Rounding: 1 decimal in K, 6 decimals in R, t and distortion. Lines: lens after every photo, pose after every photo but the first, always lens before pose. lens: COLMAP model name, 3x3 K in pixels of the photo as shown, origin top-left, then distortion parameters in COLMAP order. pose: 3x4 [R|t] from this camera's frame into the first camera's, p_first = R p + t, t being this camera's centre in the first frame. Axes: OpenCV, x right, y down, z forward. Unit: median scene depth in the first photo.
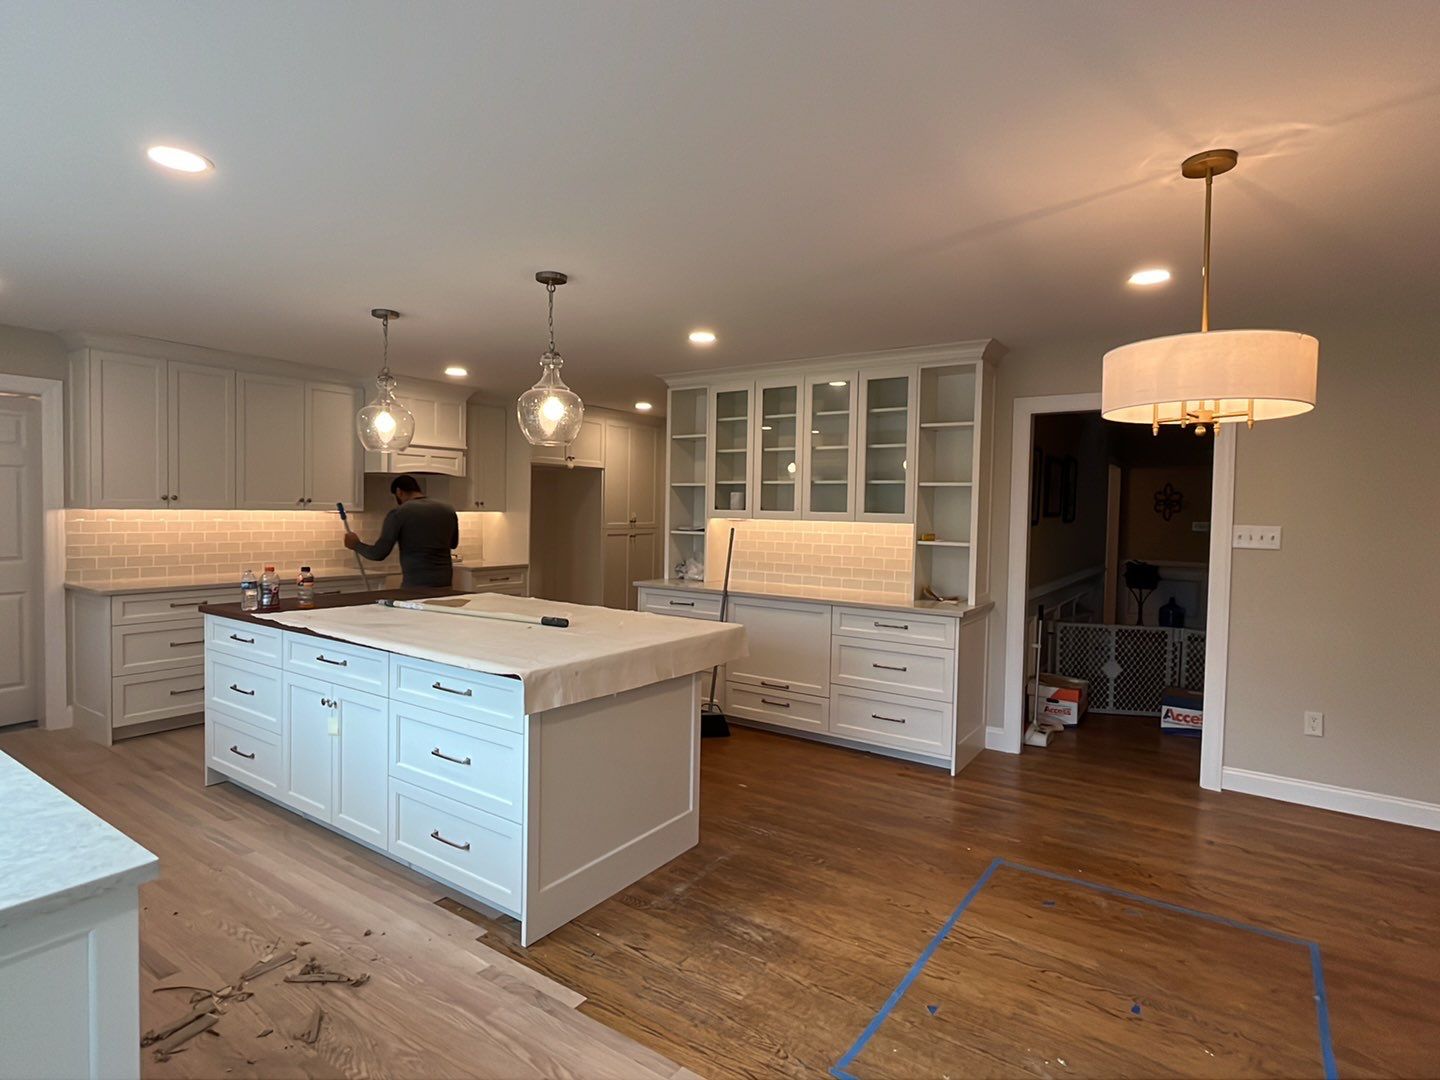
lens RADIAL K [[762.6, 0, 716.3], [0, 762.6, 538.7], [0, 0, 1]] dist [0.001891, -0.002736]
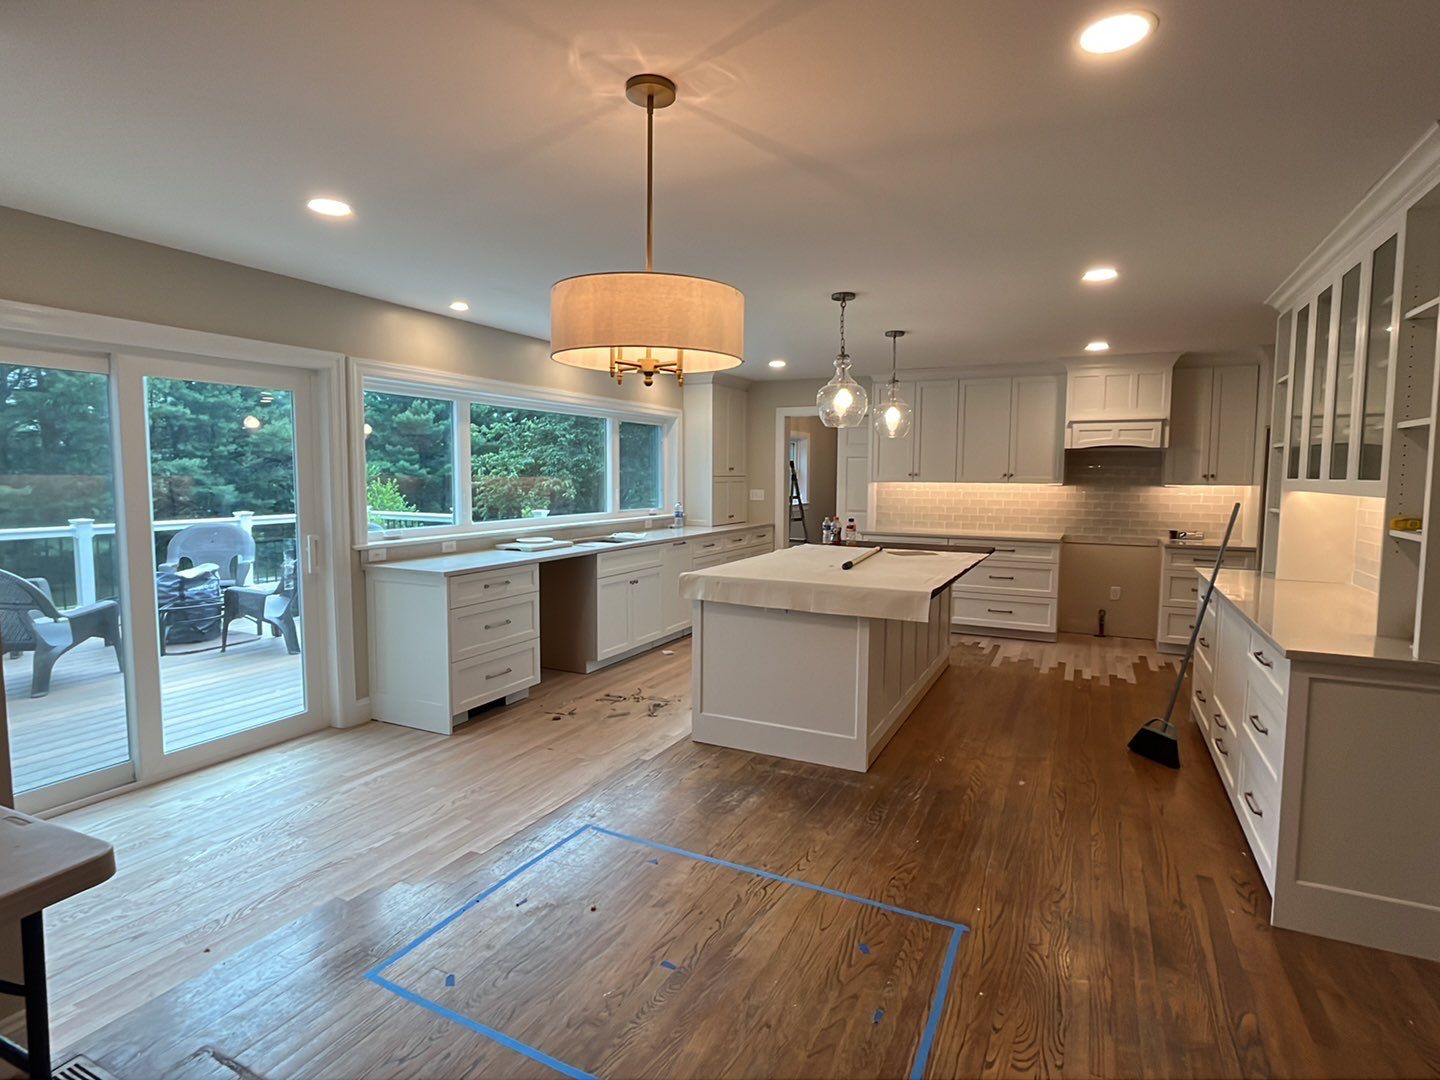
lens RADIAL K [[762.6, 0, 725.1], [0, 762.6, 537.3], [0, 0, 1]] dist [0.001891, -0.002736]
pose [[0.134959, 0.064396, -0.988756, 3.195547], [-0.044340, 0.997279, 0.058899, -0.009727], [0.989859, 0.035893, 0.137447, 1.936976]]
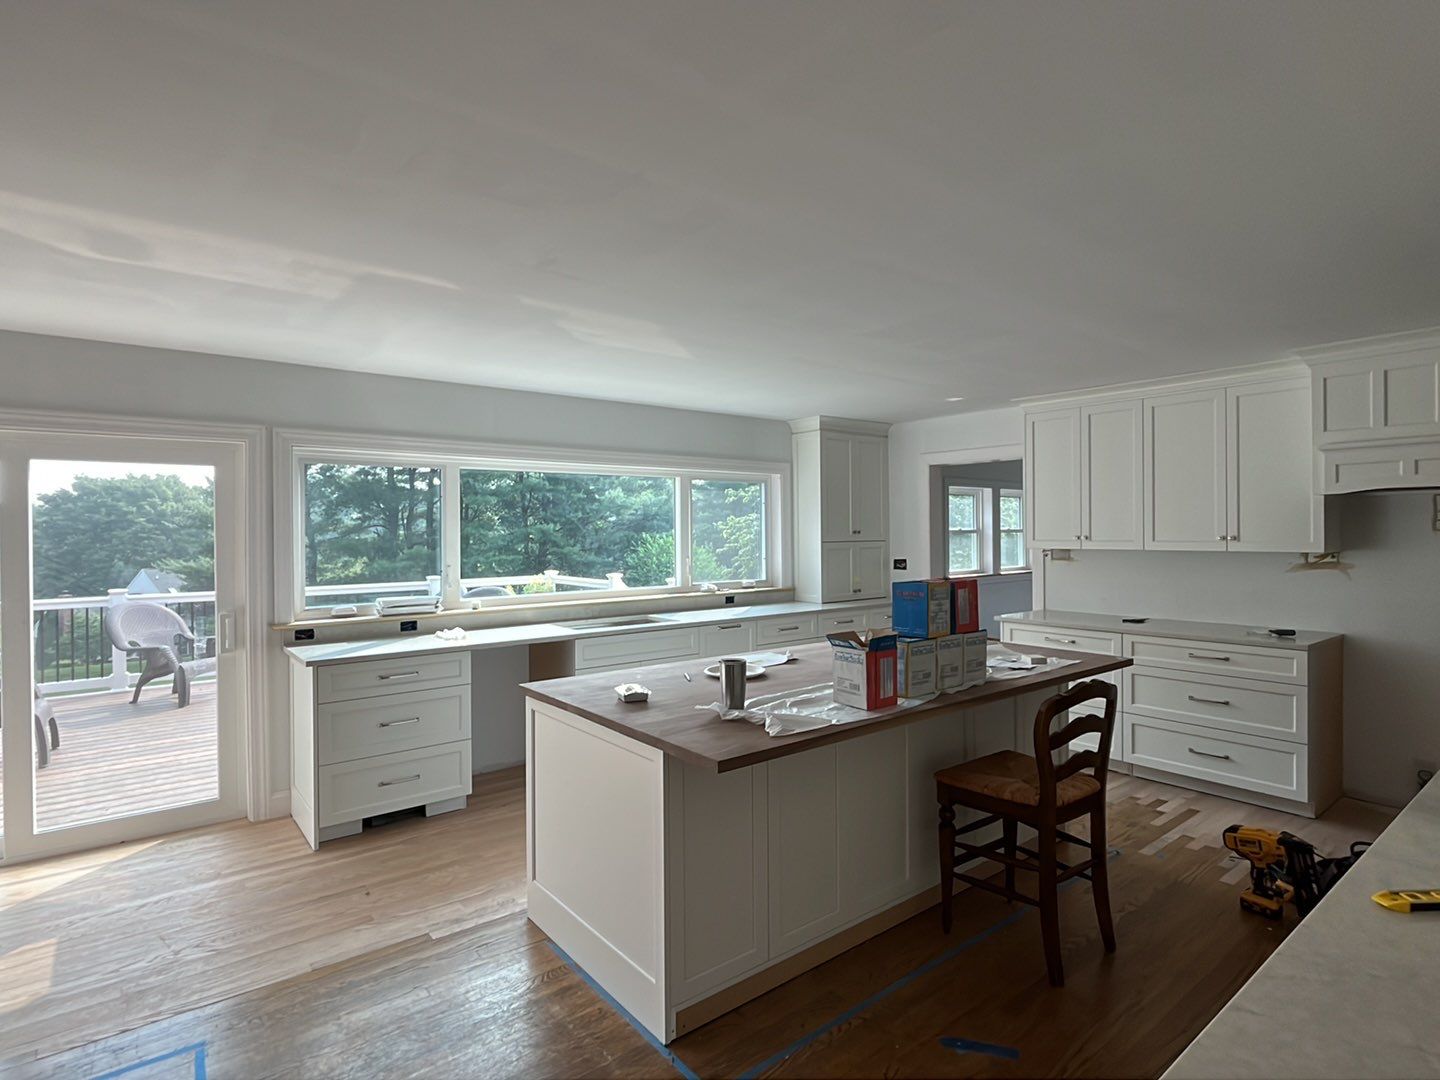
lens RADIAL K [[762.6, 0, 713.3], [0, 762.6, 533.8], [0, 0, 1]] dist [0.001891, -0.002736]
pose [[-0.297006, -0.015075, -0.954757, 1.928185], [-0.041253, 0.999144, -0.002943, -0.180018], [0.953984, 0.038512, -0.297373, 3.781374]]
